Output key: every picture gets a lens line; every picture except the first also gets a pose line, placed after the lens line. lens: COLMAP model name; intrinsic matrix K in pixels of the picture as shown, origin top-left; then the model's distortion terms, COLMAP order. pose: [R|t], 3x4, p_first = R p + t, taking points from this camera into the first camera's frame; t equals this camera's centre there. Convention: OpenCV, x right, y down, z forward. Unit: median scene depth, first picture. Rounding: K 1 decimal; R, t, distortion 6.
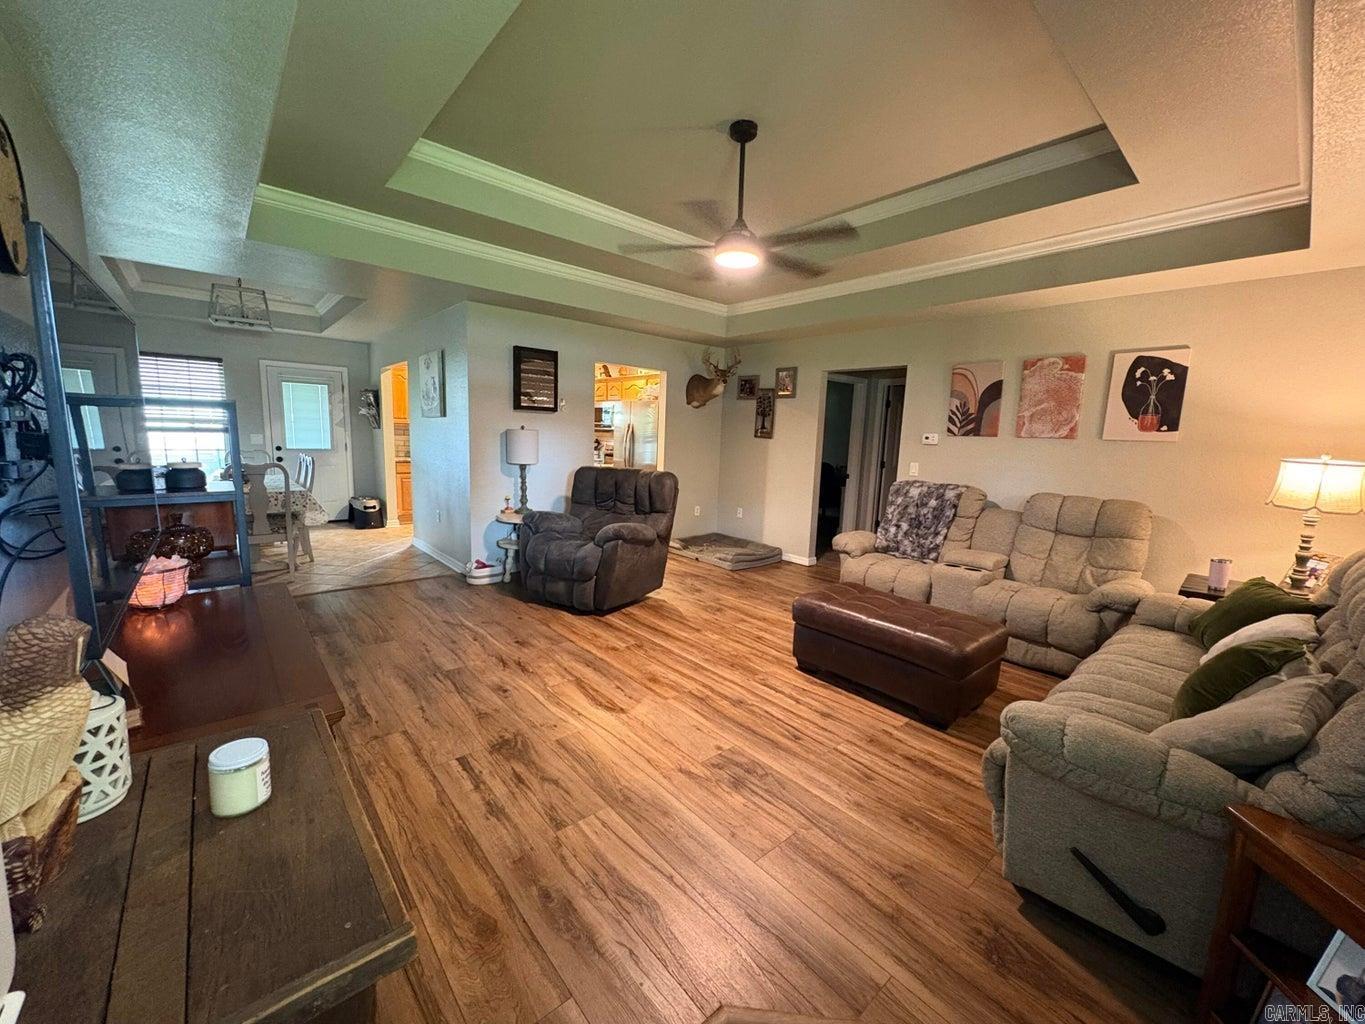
lens RADIAL K [[541.8, 0, 686.4], [0, 541.8, 515.3], [0, 0, 1]] dist [0.000982, -0.000066]
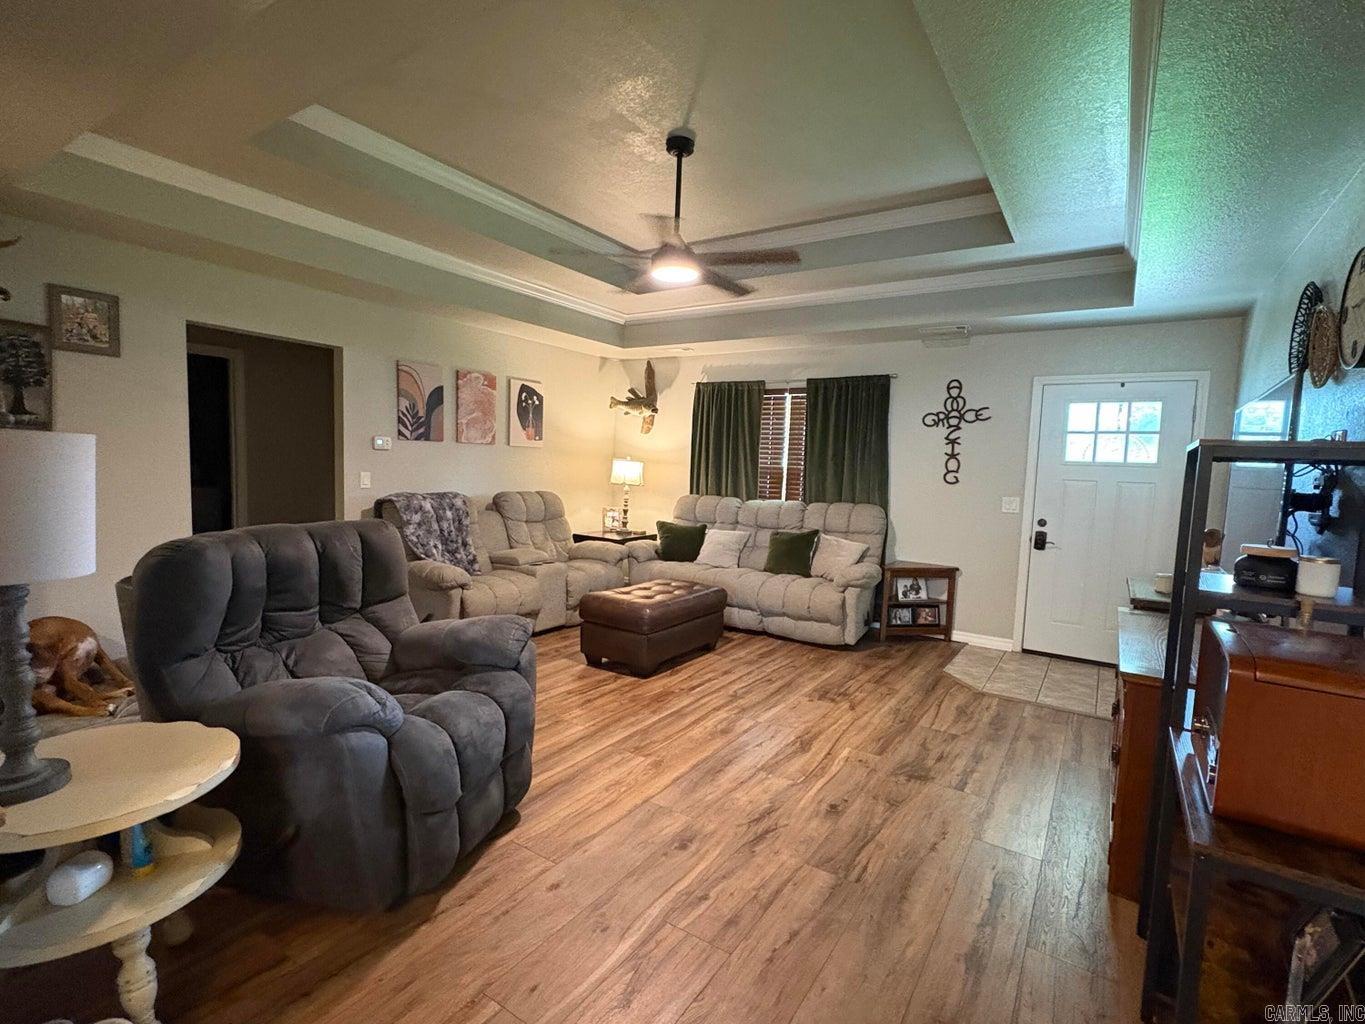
lens RADIAL K [[649.5, 0, 679.8], [0, 649.5, 515.9], [0, 0, 1]] dist [-0.004805, -0.001049]
pose [[-0.263044, -0.124367, 0.956734, -0.900900], [0.095601, 0.983416, 0.154120, -0.193972], [-0.960036, 0.132005, -0.246792, 1.132257]]
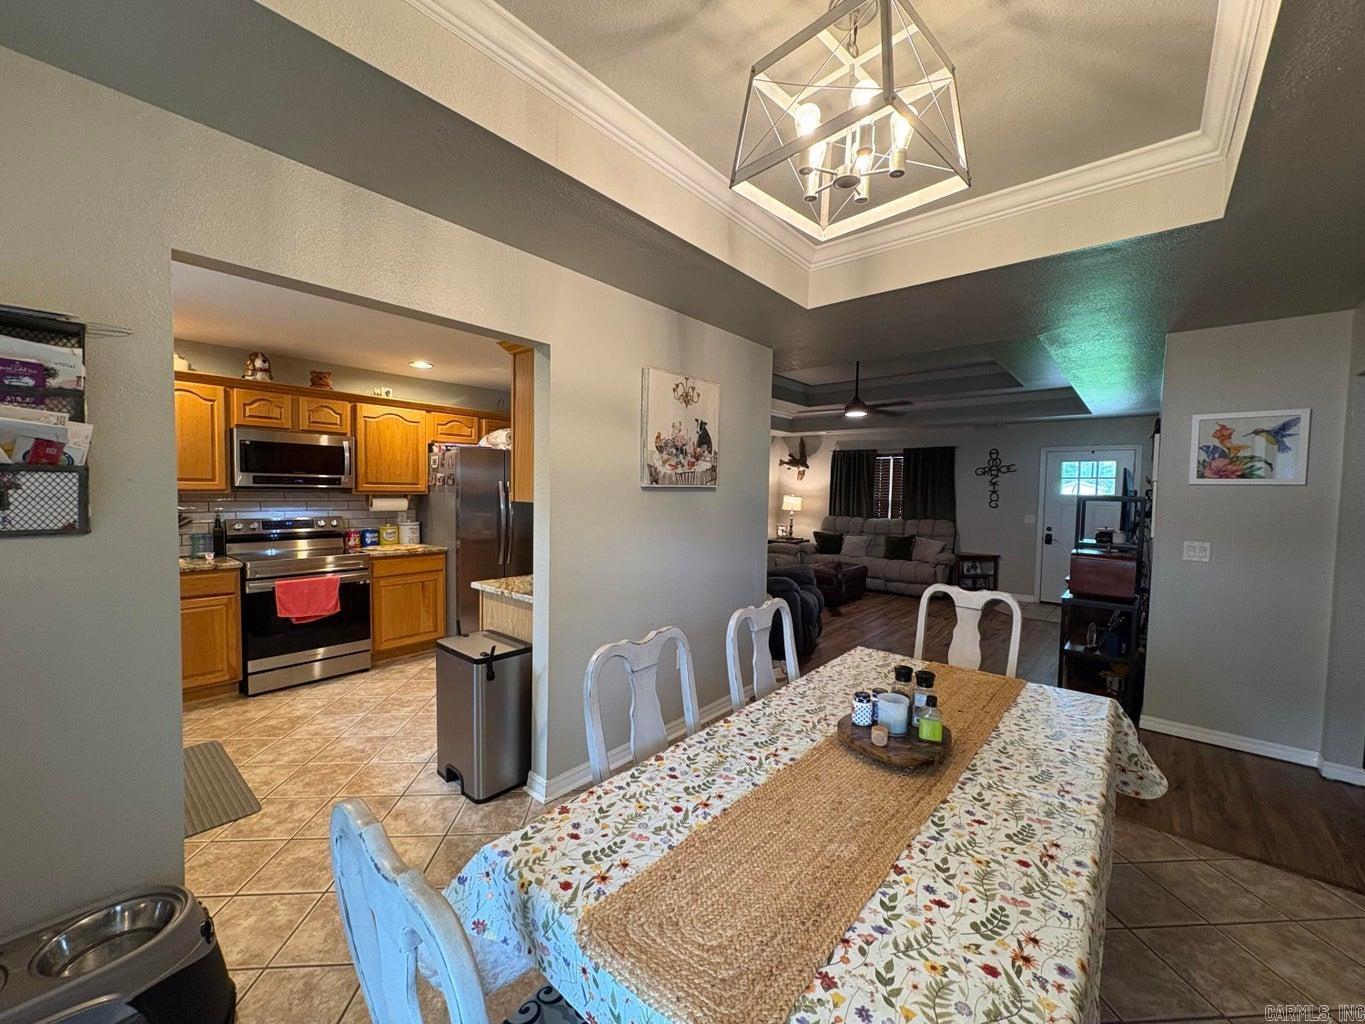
lens RADIAL K [[541.8, 0, 683.0], [0, 541.8, 513.1], [0, 0, 1]] dist [0.000982, -0.000066]
pose [[-0.145045, -0.081217, 0.986086, -1.612115], [0.121992, 0.987553, 0.099282, -0.327185], [-0.981876, 0.134695, -0.133332, 1.687473]]
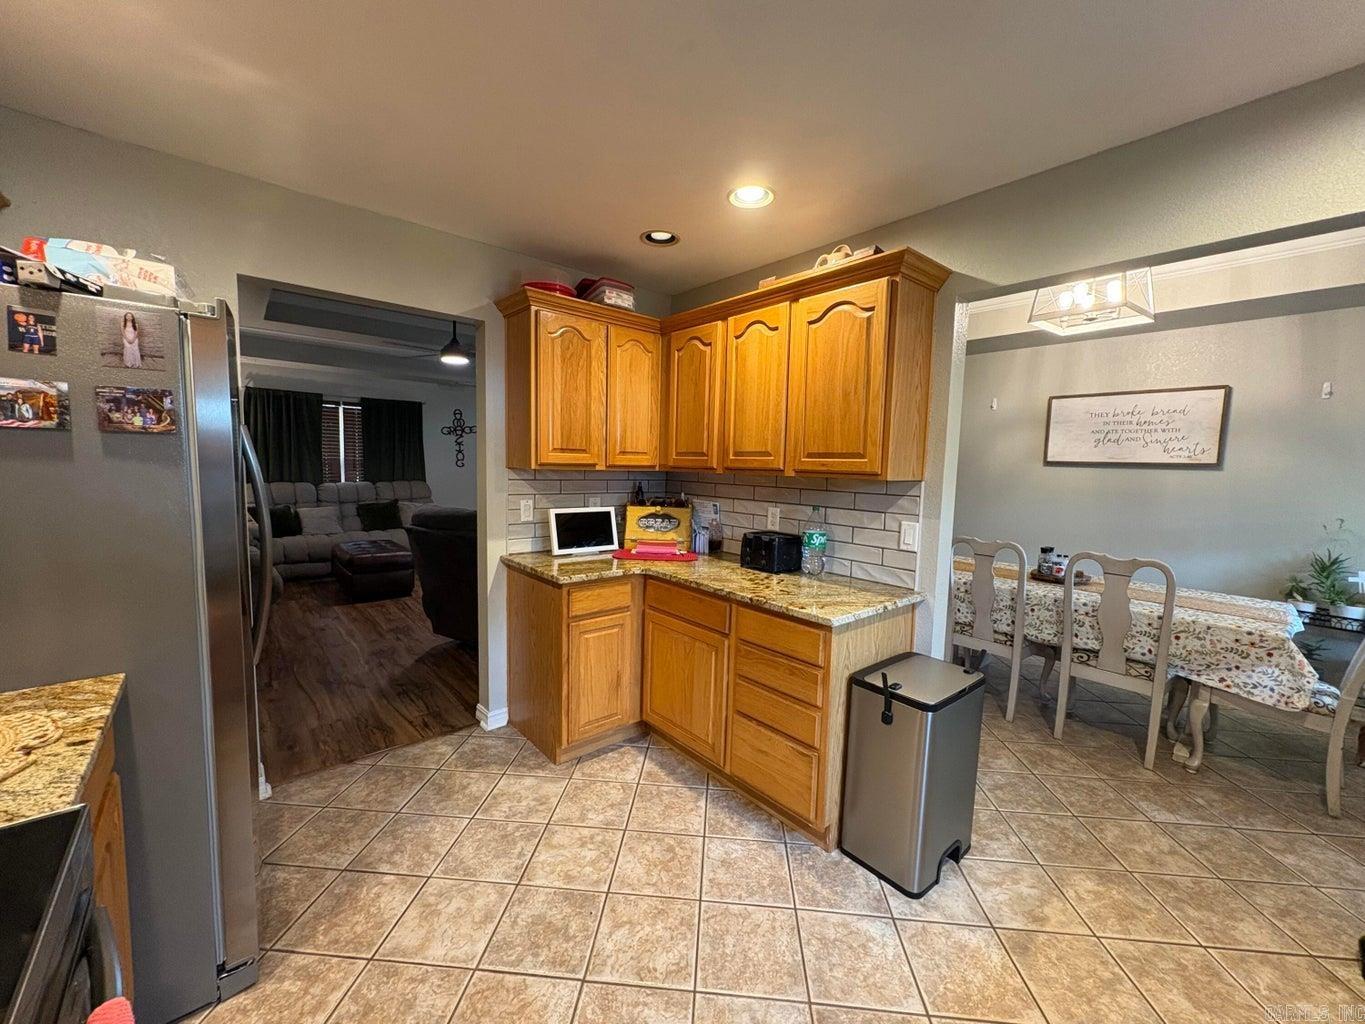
lens RADIAL K [[541.8, 0, 683.4], [0, 541.8, 513.4], [0, 0, 1]] dist [0.000982, -0.000066]
pose [[-0.997956, -0.063834, 0.003117, -0.581699], [-0.061260, 0.969340, 0.237966, -0.385809], [-0.018212, 0.237289, -0.971268, 2.394193]]
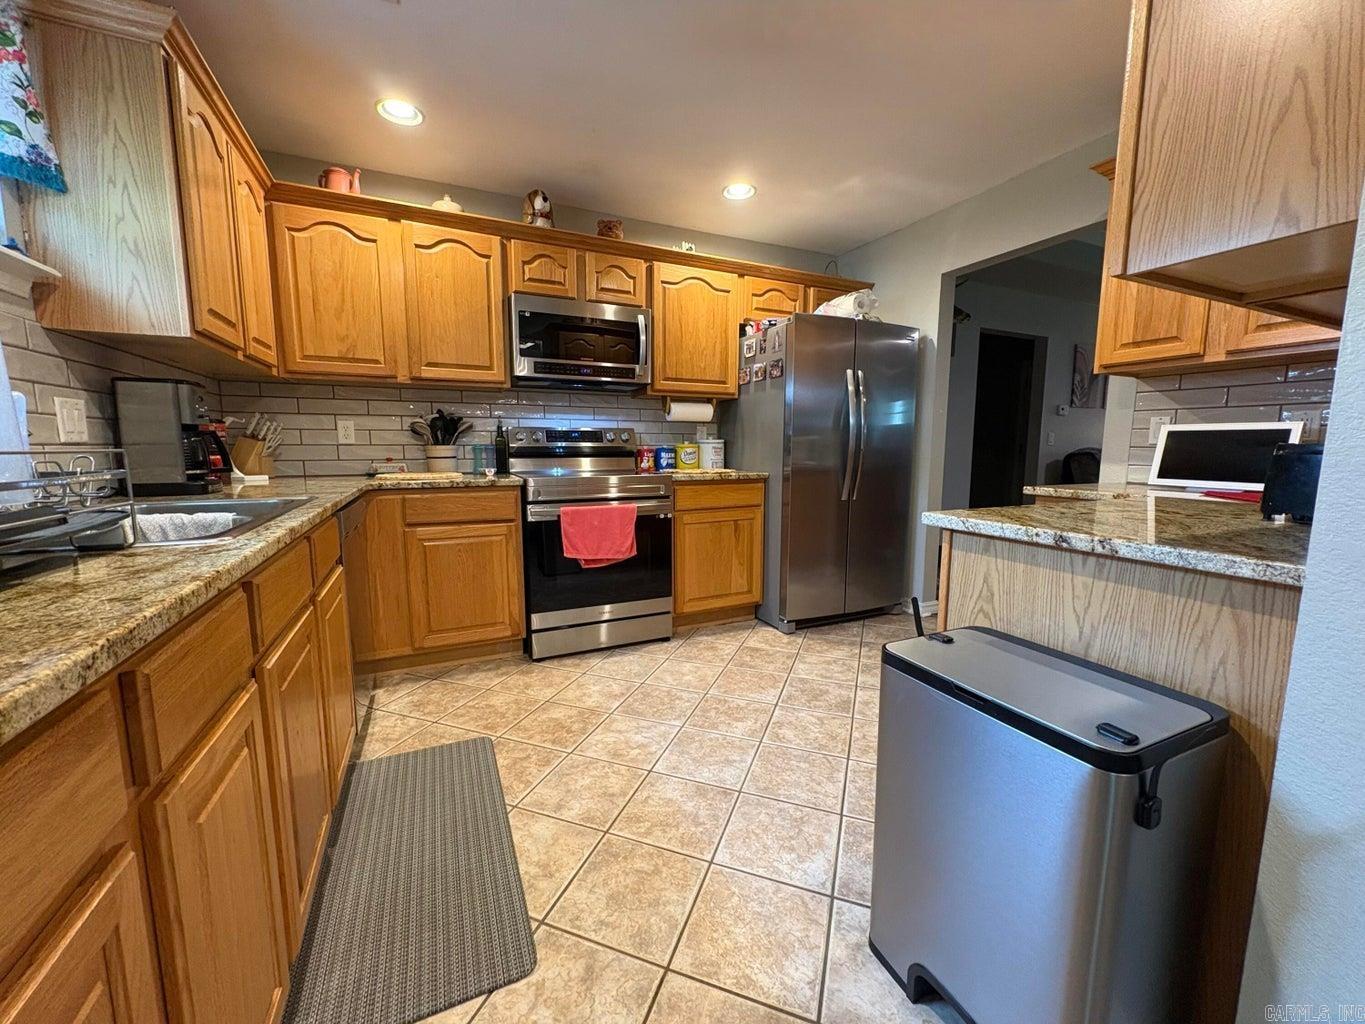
lens RADIAL K [[541.8, 0, 681.9], [0, 541.8, 513.1], [0, 0, 1]] dist [0.000982, -0.000066]
pose [[0.280025, -0.155098, 0.947381, -1.131110], [0.145950, 0.982269, 0.117670, -0.243274], [-0.948833, 0.105320, 0.297696, 1.962754]]
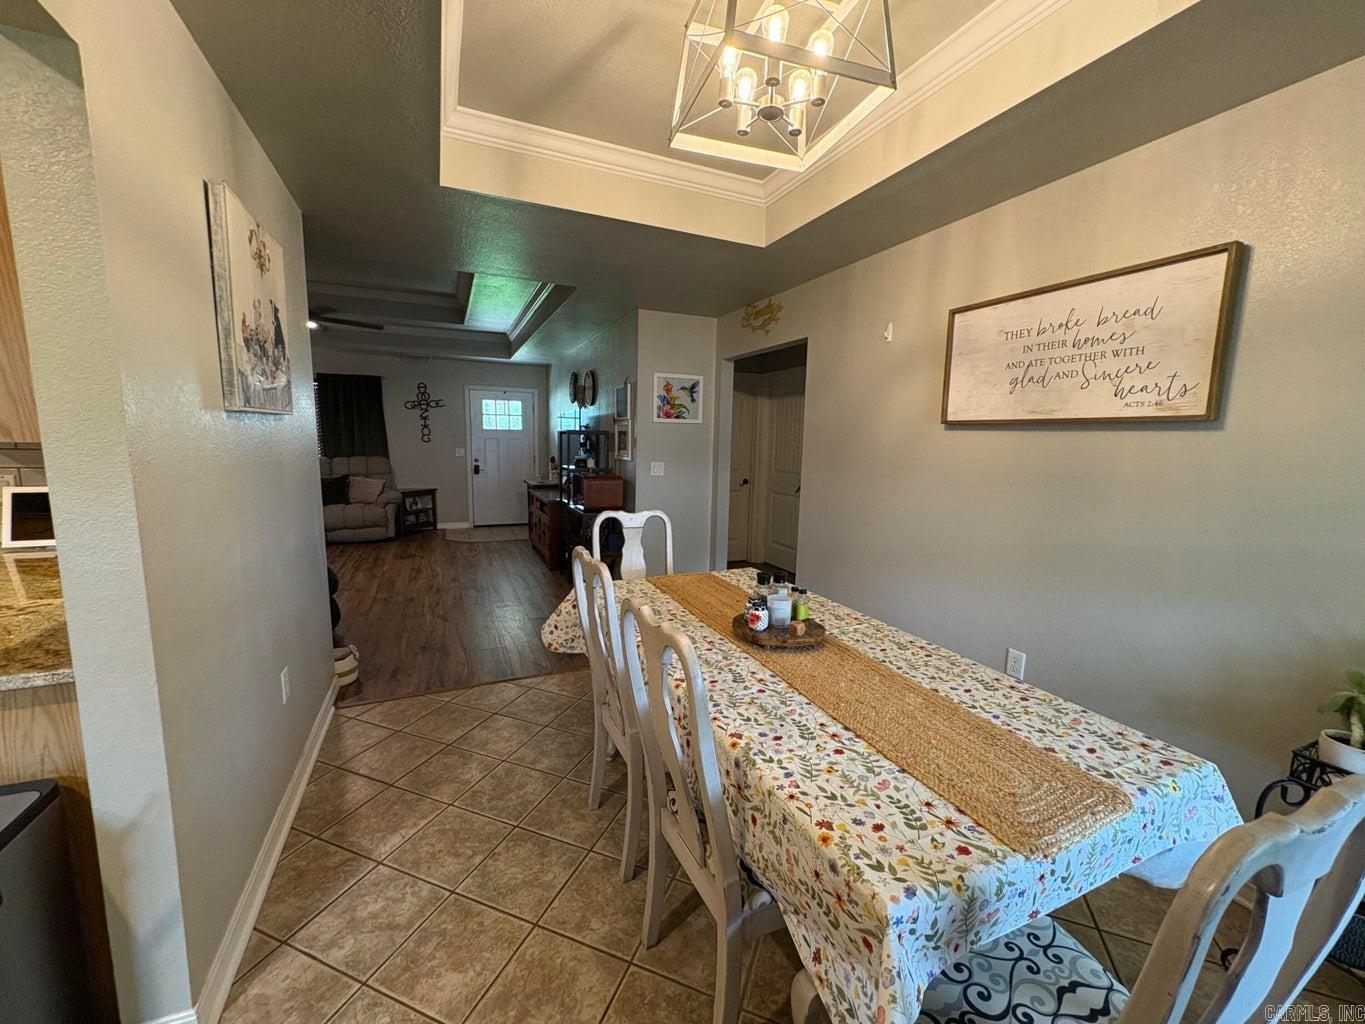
lens RADIAL K [[541.8, 0, 683.4], [0, 541.8, 513.1], [0, 0, 1]] dist [0.000982, -0.000066]
pose [[-0.955199, -0.094606, 0.280438, -1.285074], [-0.011126, 0.958344, 0.285401, -0.343877], [-0.295757, 0.269494, -0.916461, 1.959071]]
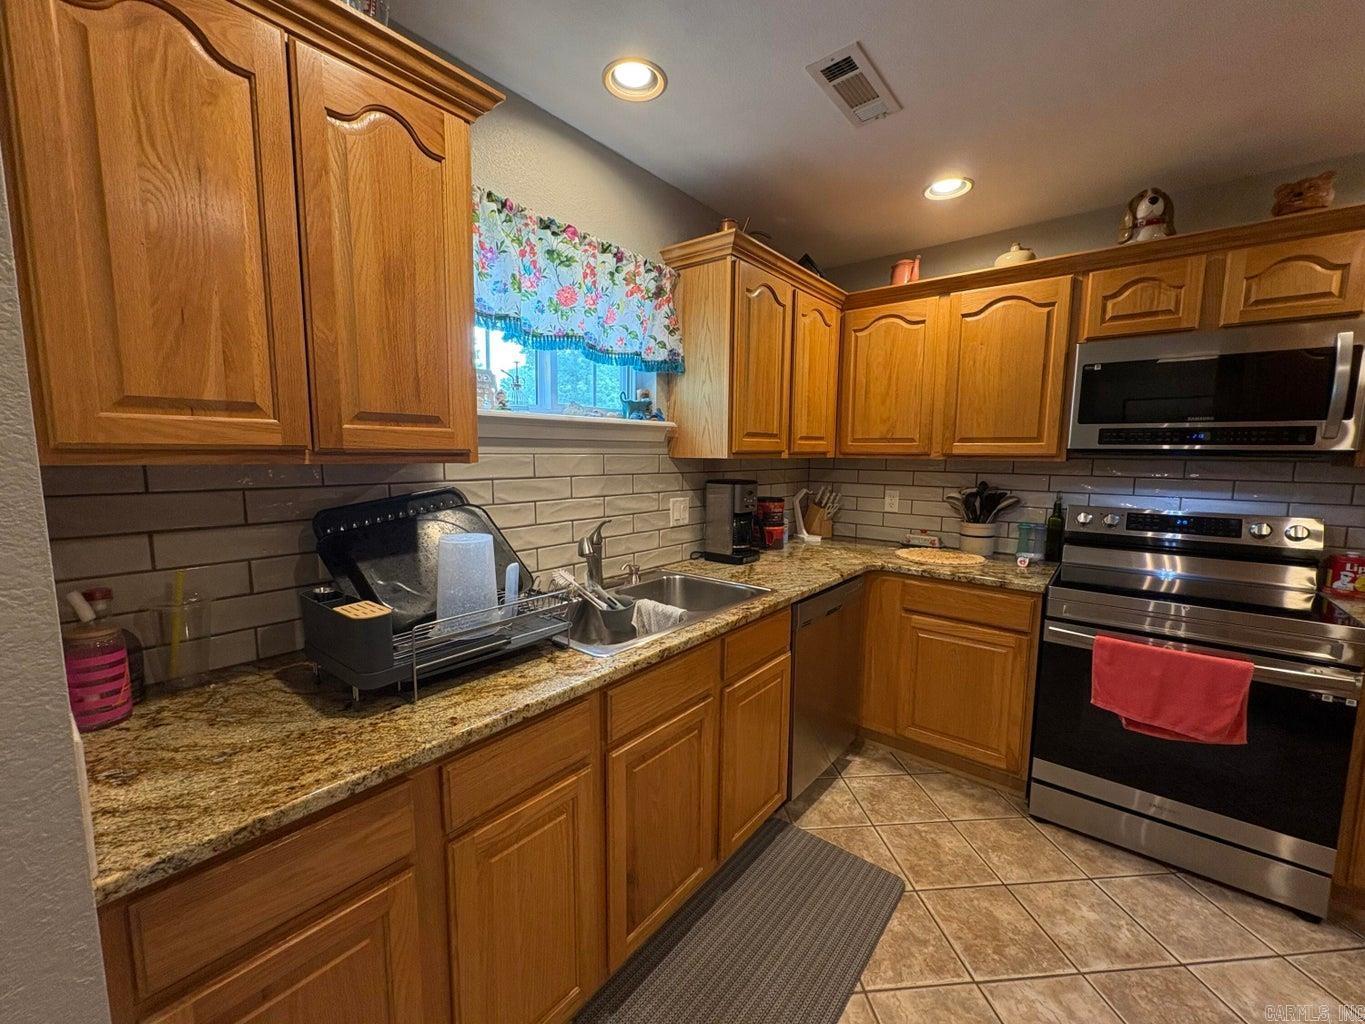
lens RADIAL K [[541.8, 0, 683.4], [0, 541.8, 512.9], [0, 0, 1]] dist [0.000982, -0.000066]
pose [[0.985205, -0.045974, 0.165097, -0.956146], [0.050542, 0.998444, -0.023572, -0.316798], [-0.163757, 0.031568, 0.985996, 1.875089]]
